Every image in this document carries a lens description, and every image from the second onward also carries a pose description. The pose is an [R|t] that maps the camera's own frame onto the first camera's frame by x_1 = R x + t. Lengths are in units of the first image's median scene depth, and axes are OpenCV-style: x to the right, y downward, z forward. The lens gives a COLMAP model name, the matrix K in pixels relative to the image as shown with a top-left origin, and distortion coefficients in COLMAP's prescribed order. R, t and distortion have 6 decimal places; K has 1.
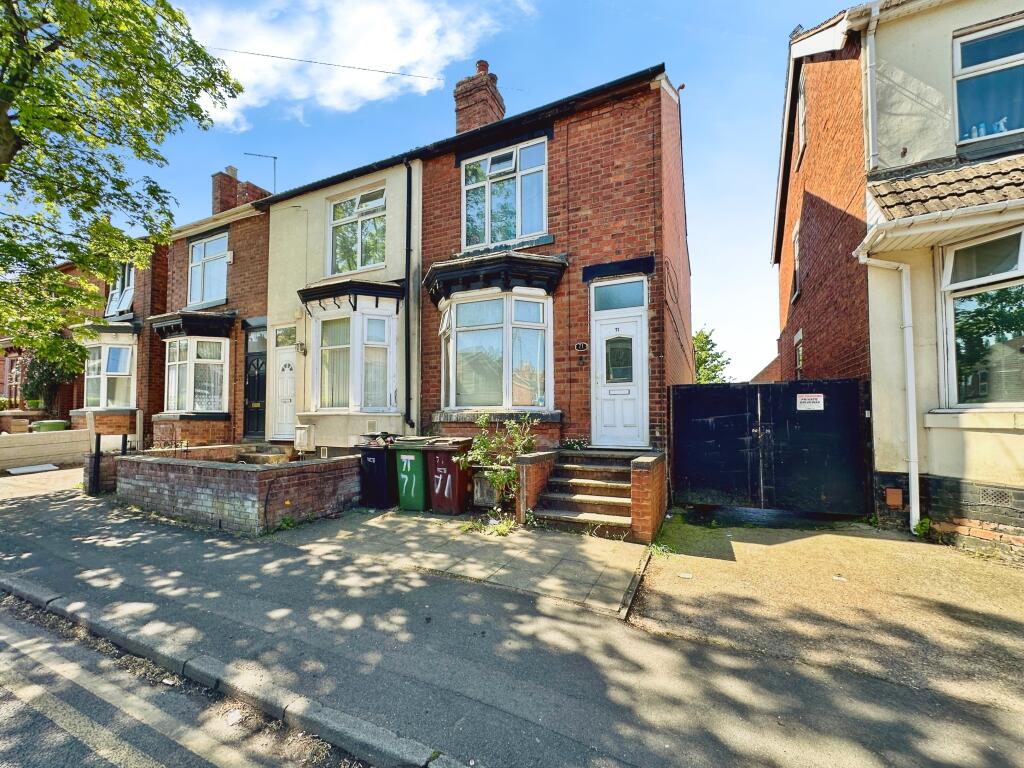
lens RADIAL K [[410.9, 0, 513.1], [0, 410.9, 383.8], [0, 0, 1]] dist [0.000196, -0.000195]
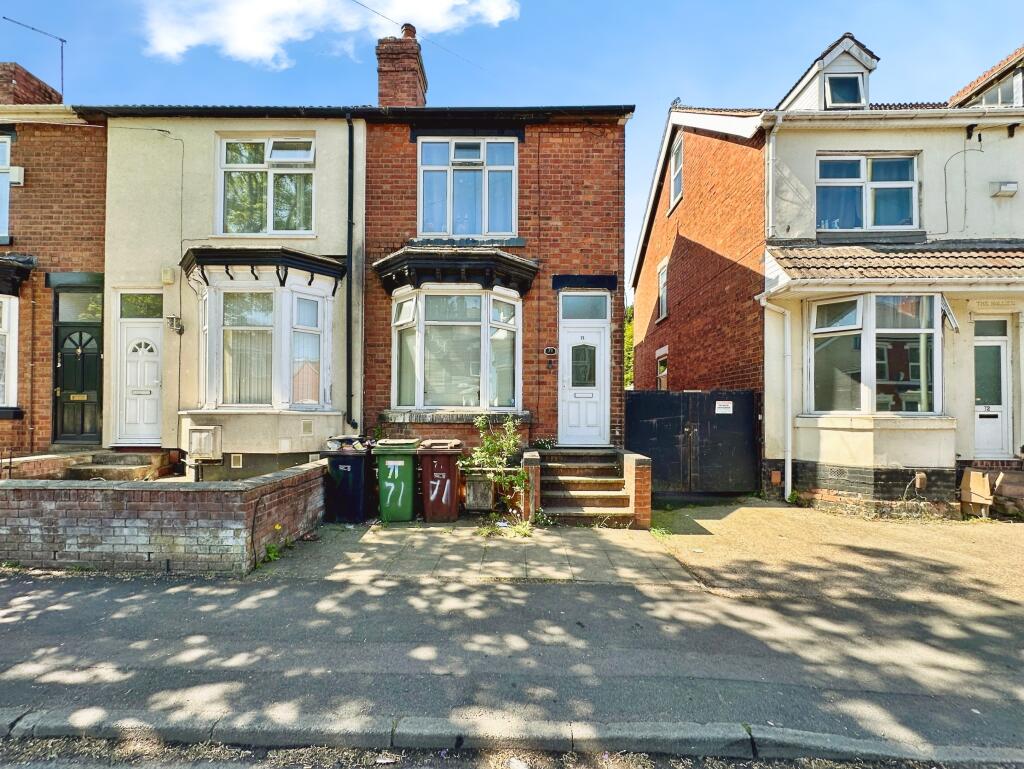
lens RADIAL K [[413.8, 0, 512.3], [0, 413.8, 389.5], [0, 0, 1]] dist [-0.000633, 0.000354]
pose [[0.912098, 0.029518, 0.408908, -0.424249], [-0.040675, 0.998999, 0.018612, -0.009564], [-0.407949, -0.033608, 0.912386, 0.082768]]
